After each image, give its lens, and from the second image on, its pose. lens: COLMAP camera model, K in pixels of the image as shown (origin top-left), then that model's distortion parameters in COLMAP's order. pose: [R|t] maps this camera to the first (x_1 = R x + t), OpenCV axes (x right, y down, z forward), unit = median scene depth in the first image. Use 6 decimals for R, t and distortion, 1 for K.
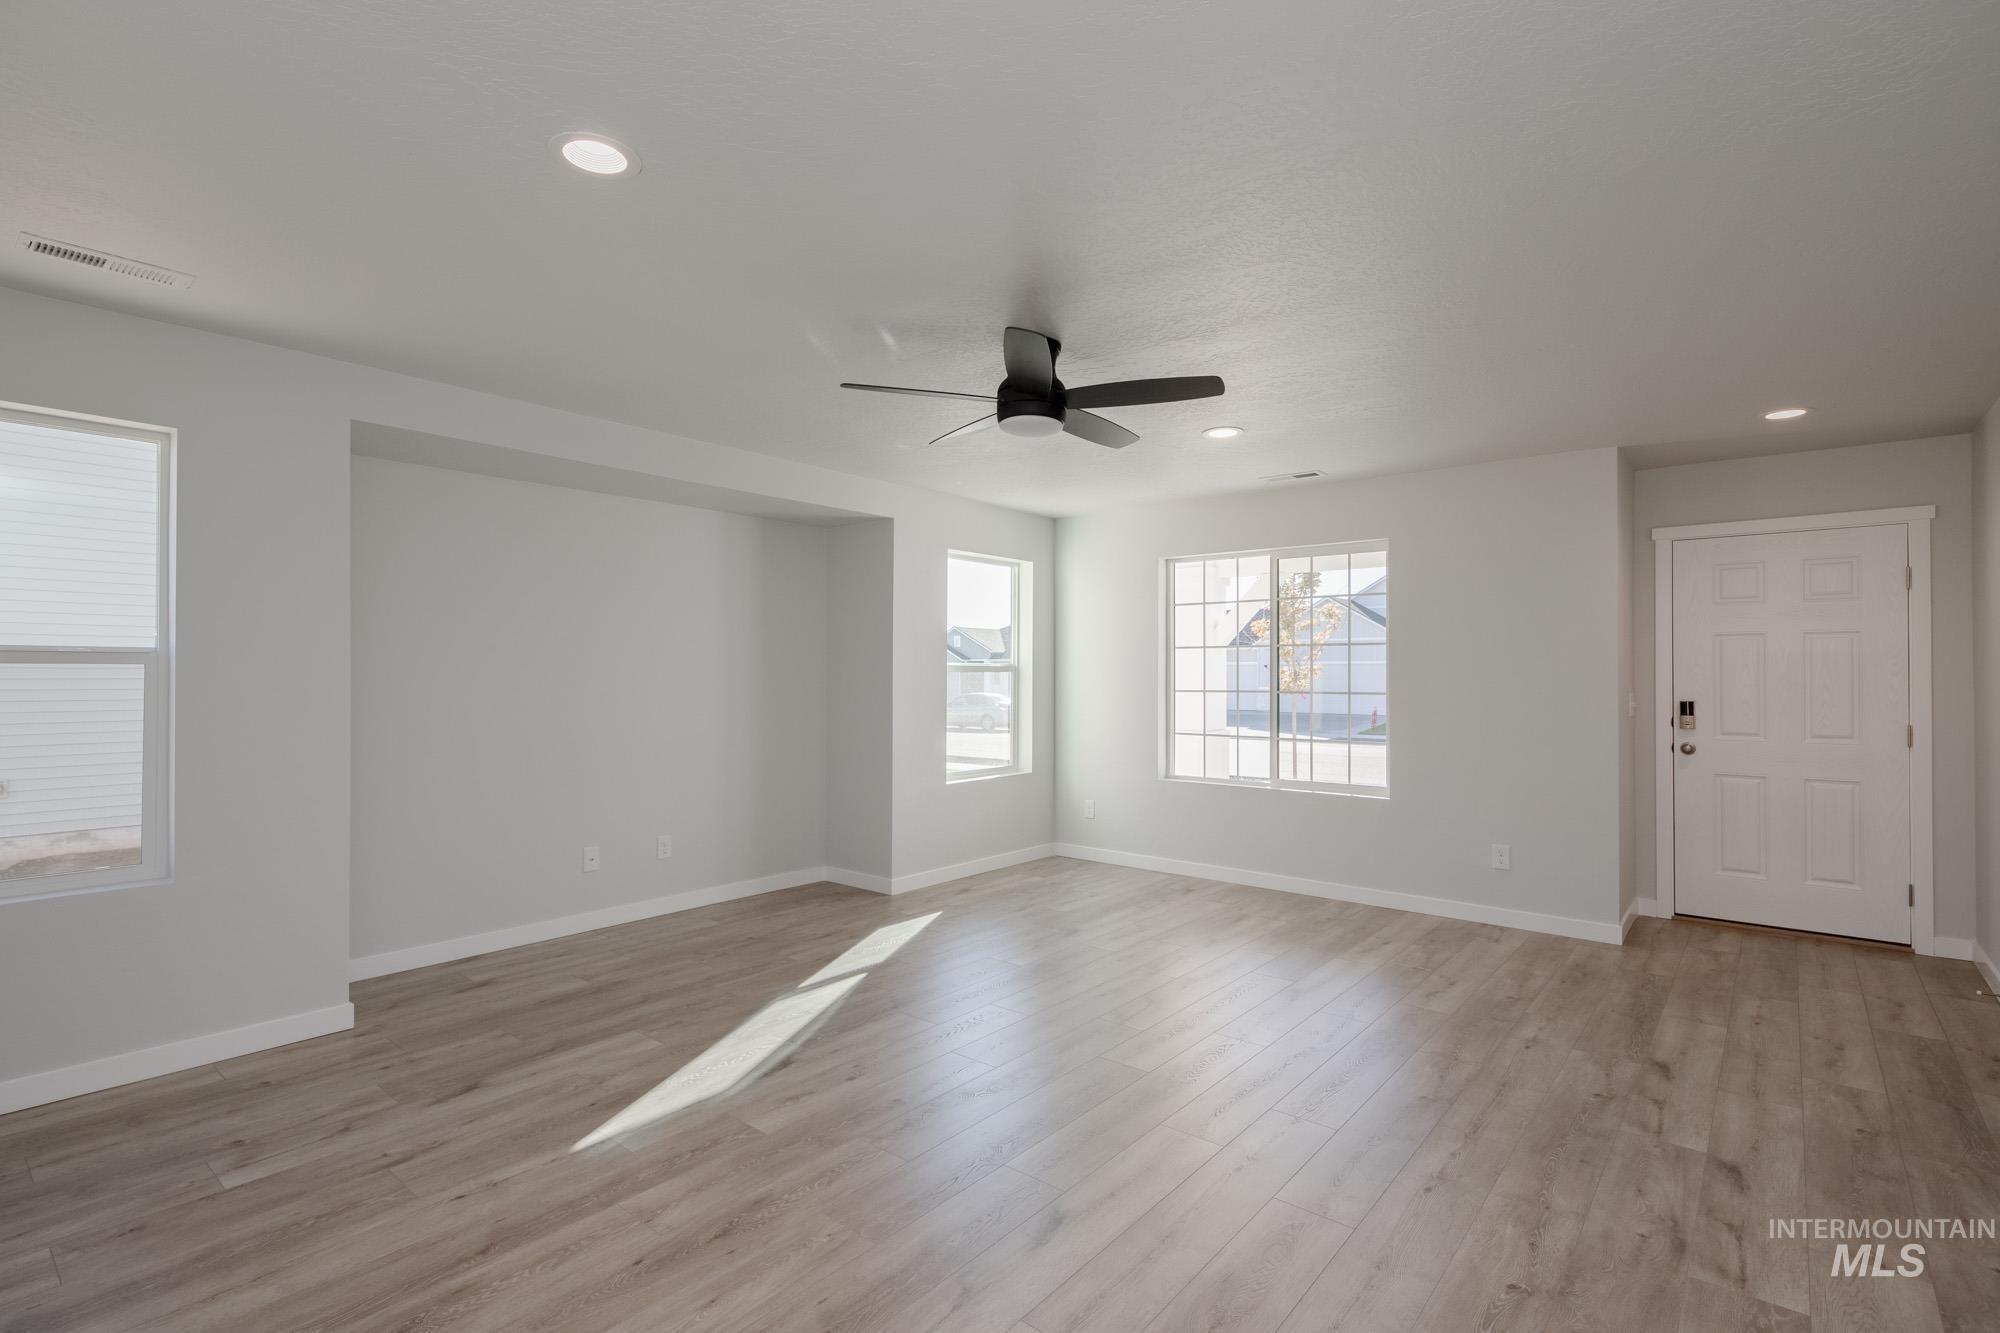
lens RADIAL K [[912.1, 0, 994.9], [0, 912.1, 664.7], [0, 0, 1]] dist [0.019323, -0.008066]
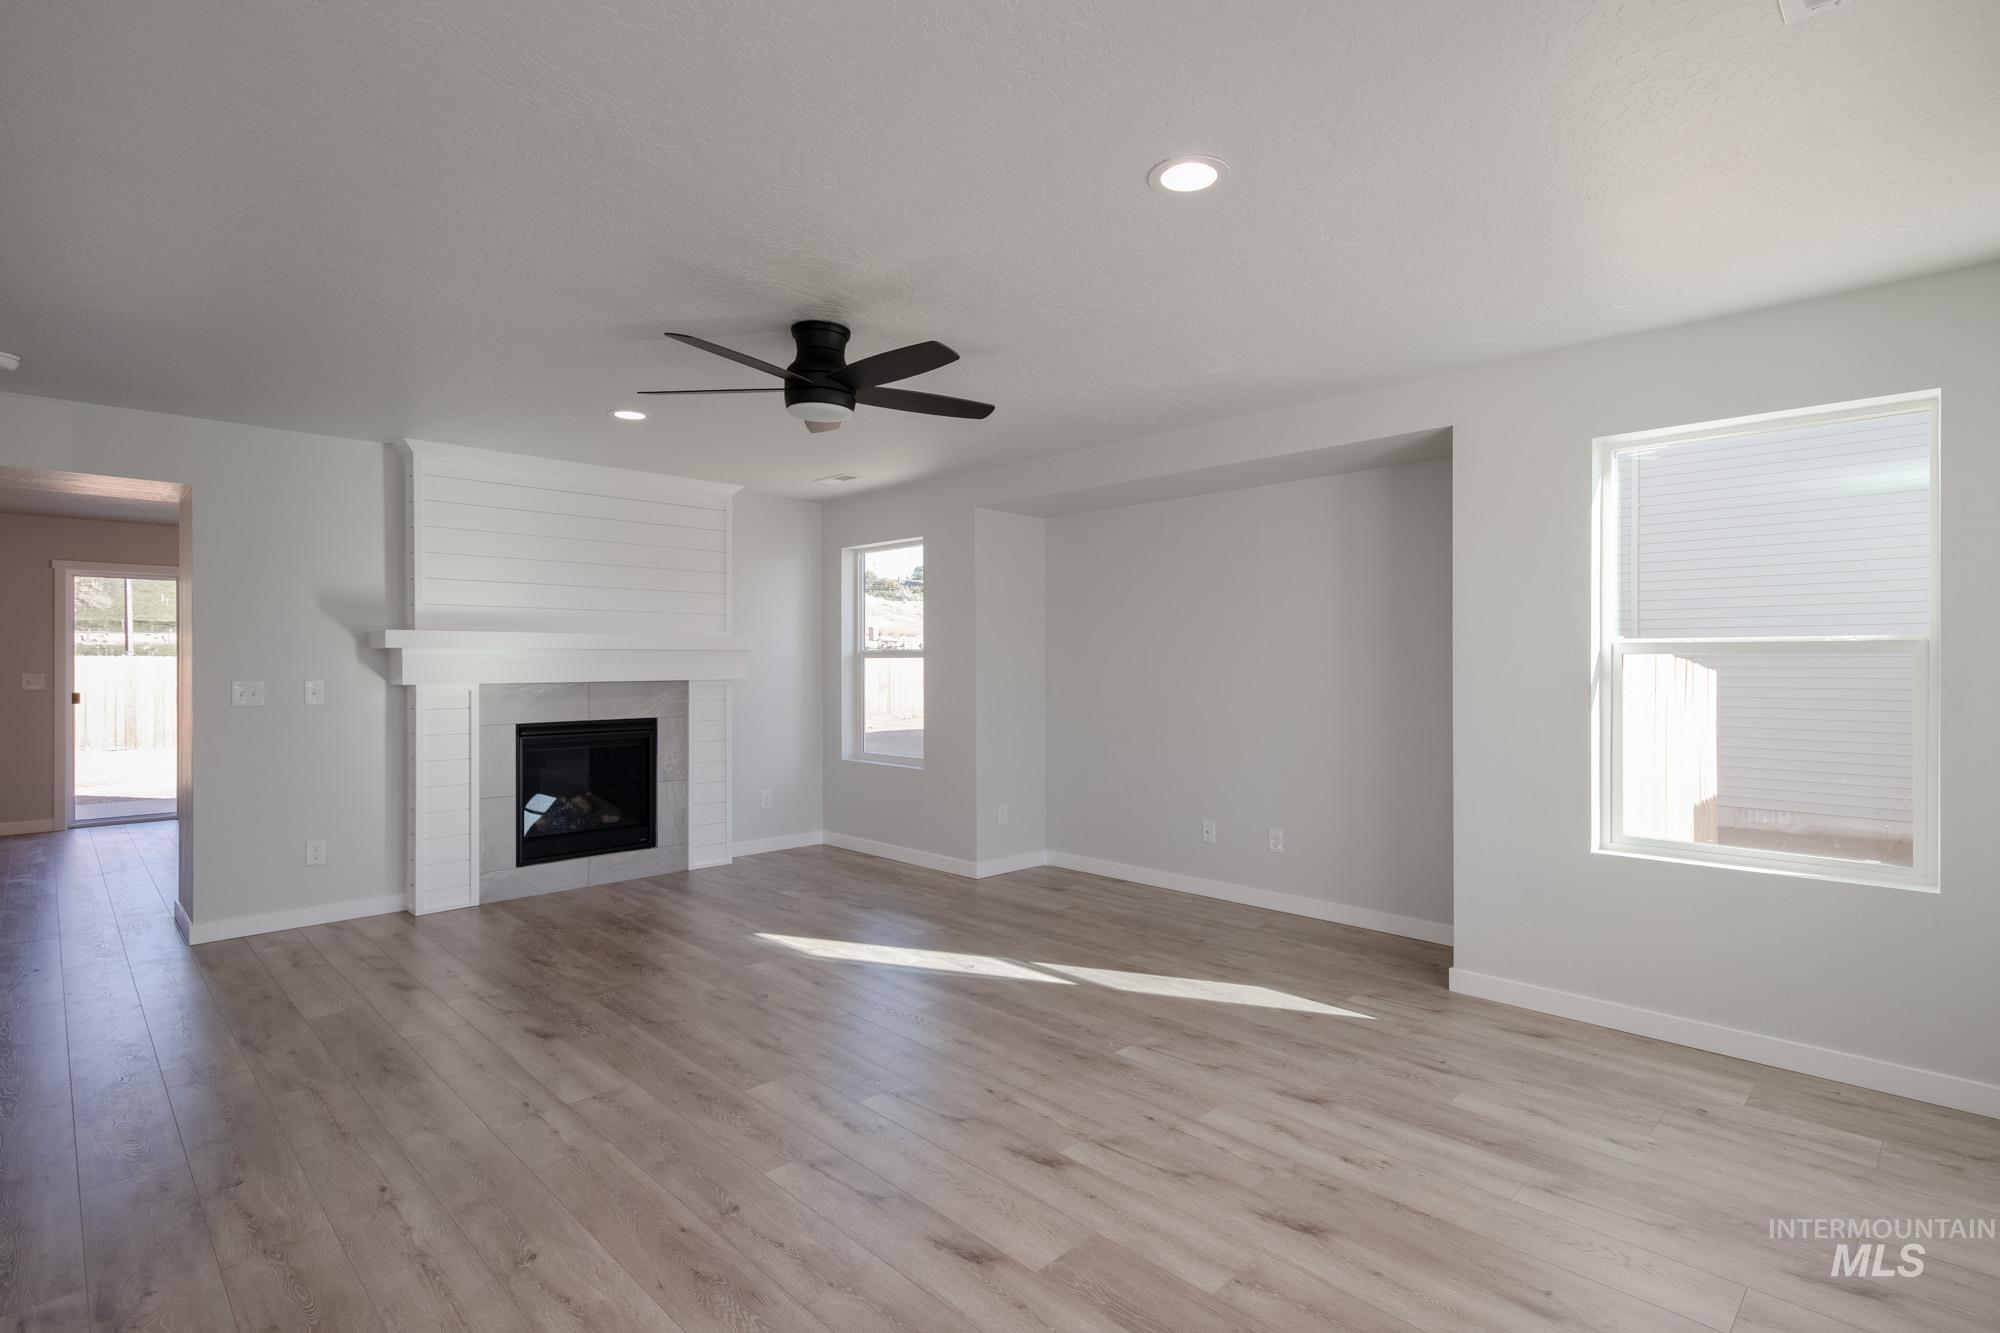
lens RADIAL K [[954.2, 0, 1025.8], [0, 954.2, 658.0], [0, 0, 1]] dist [0.017114, -0.006571]
pose [[-0.063990, -0.007673, -0.997921, 0.965622], [0.011733, 0.999896, -0.008440, 0.016886], [0.997882, -0.012249, -0.063893, 1.166829]]
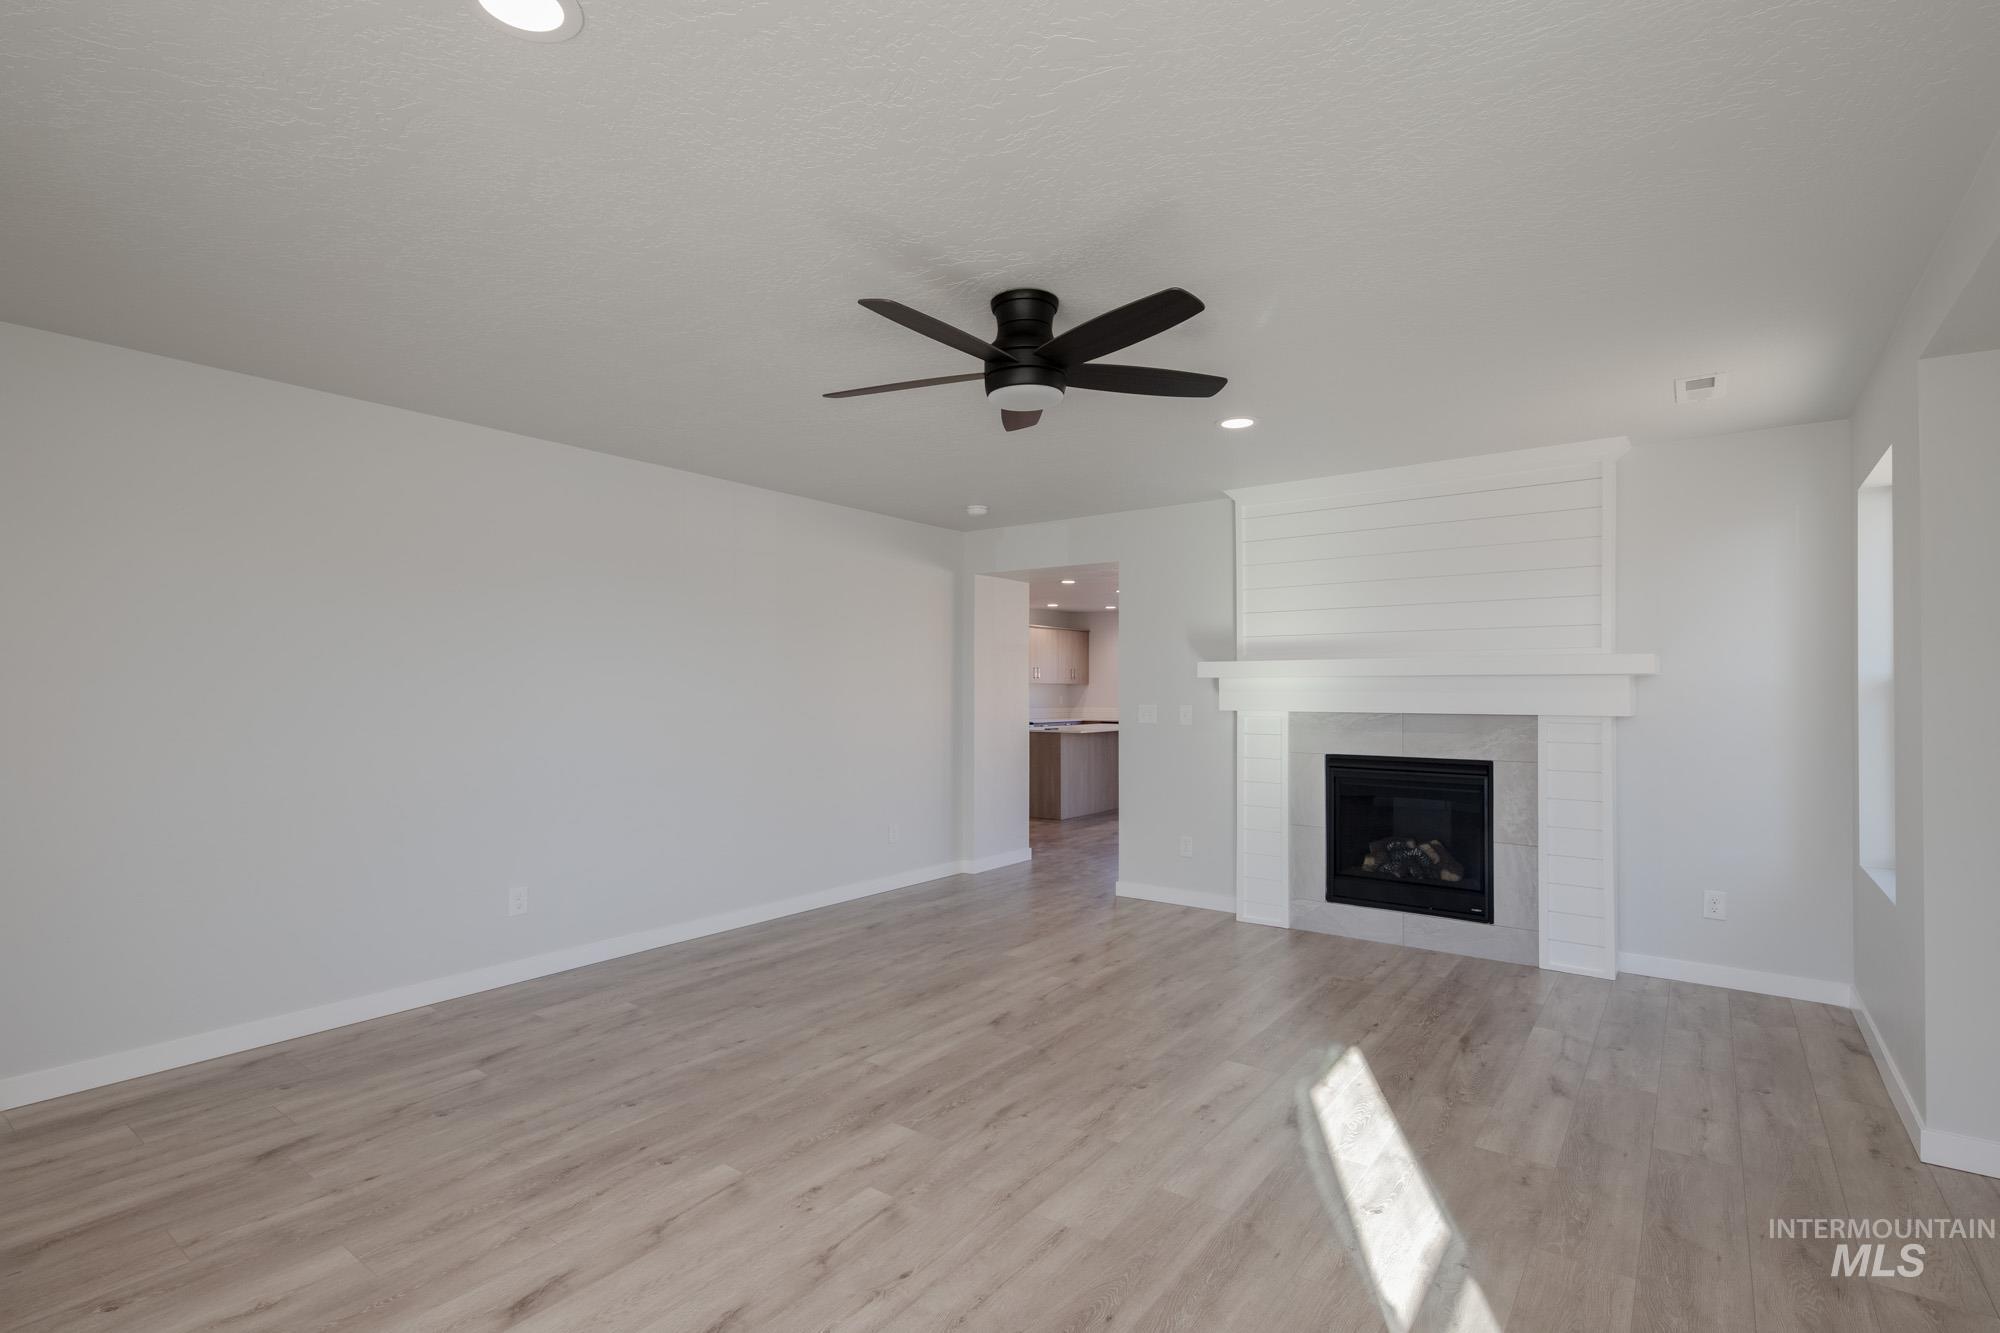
lens RADIAL K [[965.3, 0, 1000.0], [0, 965.3, 666.5], [0, 0, 1]] dist [0.016729, -0.006668]
pose [[-0.998028, -0.007071, -0.062369, 0.107439], [-0.004880, 0.999368, -0.035216, 0.019654], [0.062578, -0.034843, -0.997432, 1.717348]]
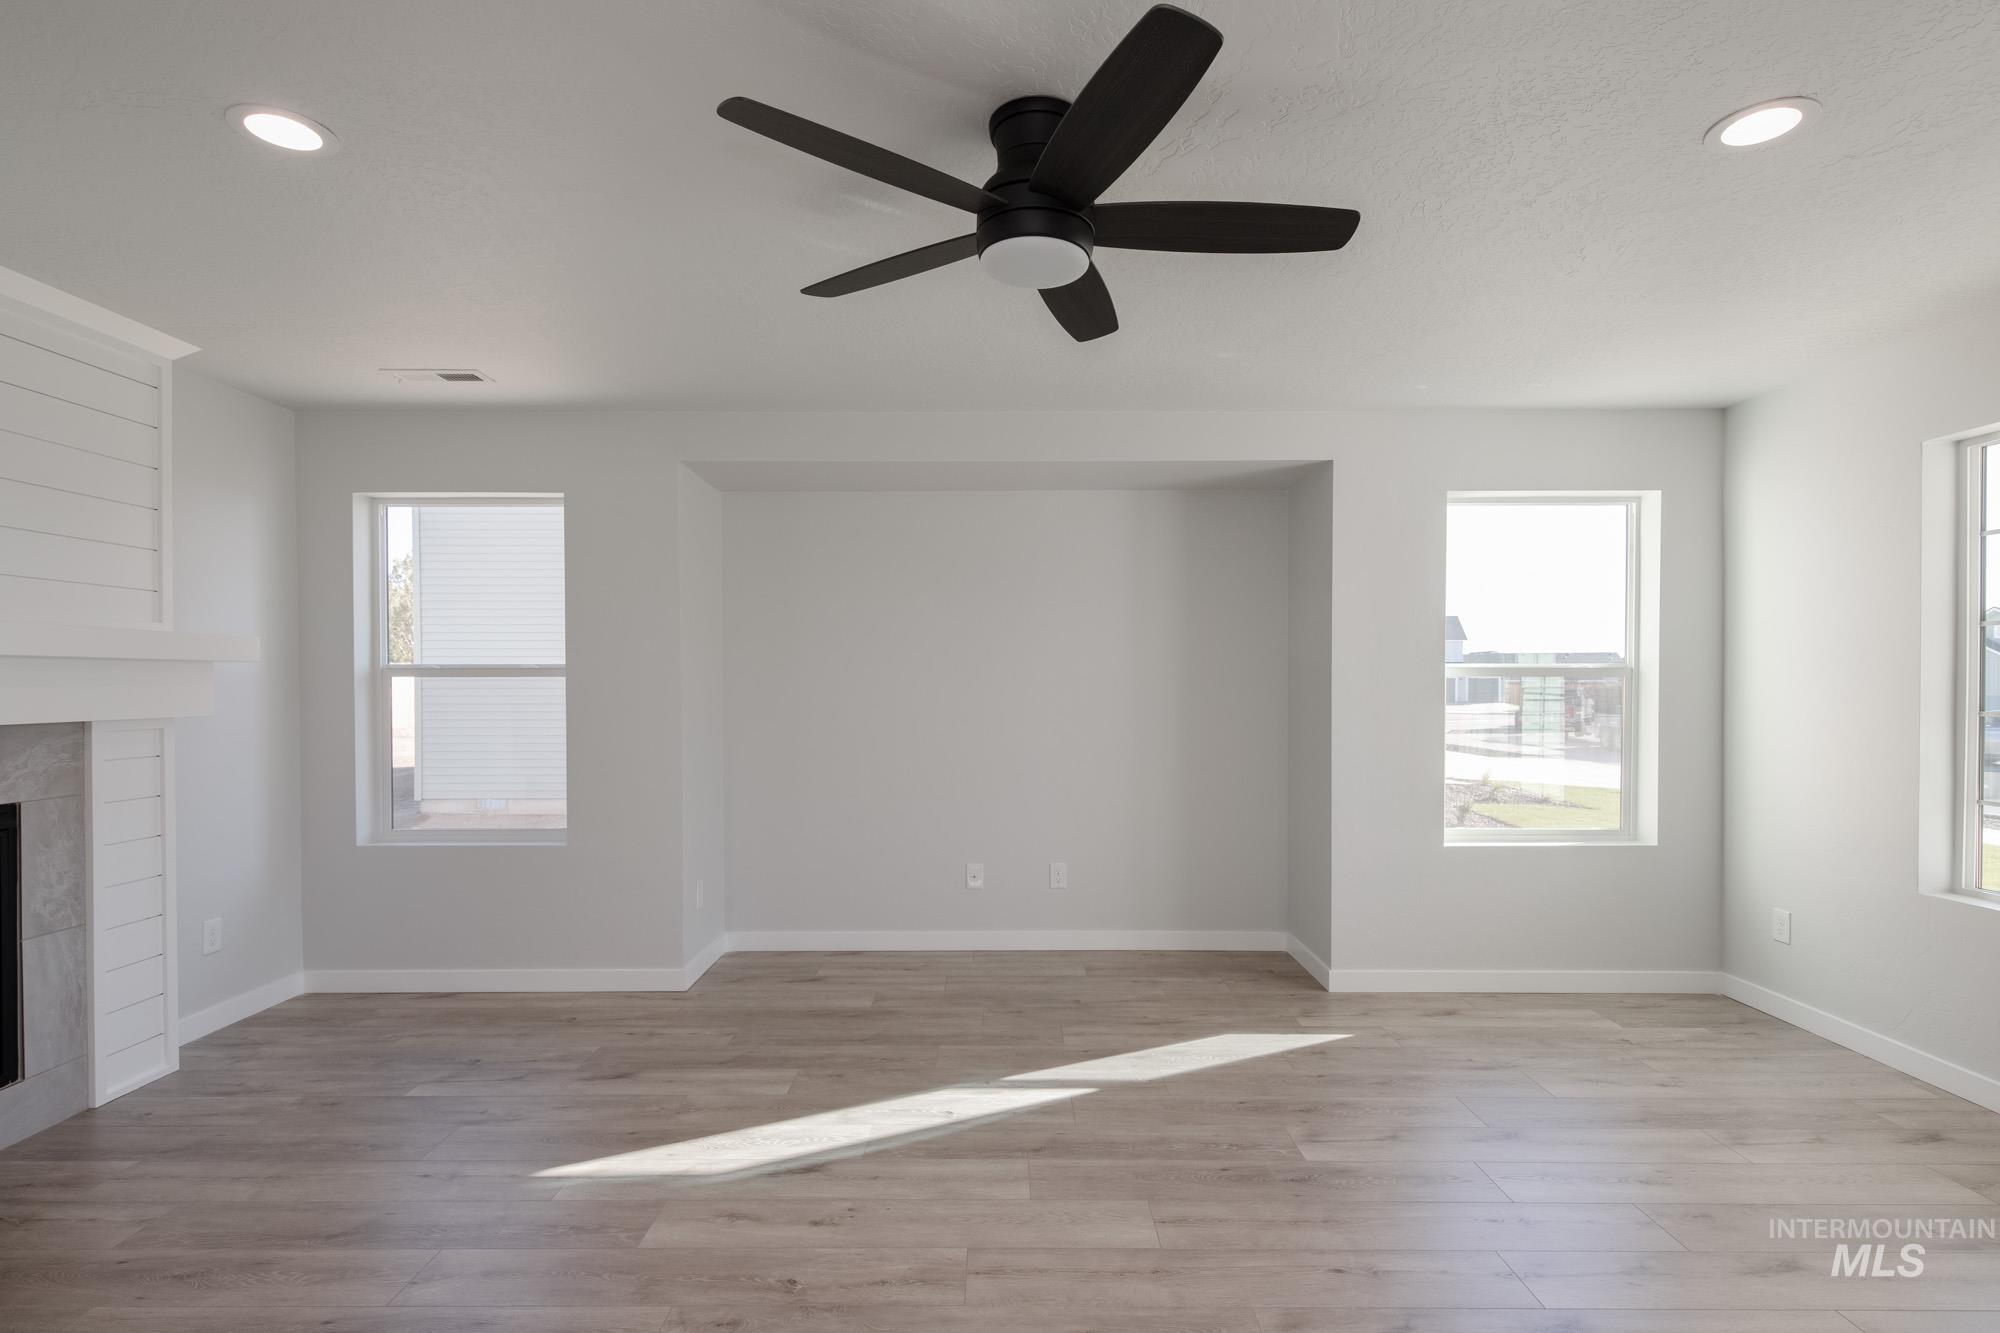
lens RADIAL K [[945.4, 0, 1006.0], [0, 945.4, 685.2], [0, 0, 1]] dist [0.020539, -0.009218]
pose [[0.648447, -0.001592, -0.761258, 0.453431], [0.011816, 0.999898, 0.007974, 0.007286], [0.761168, -0.014166, 0.648400, 0.526047]]
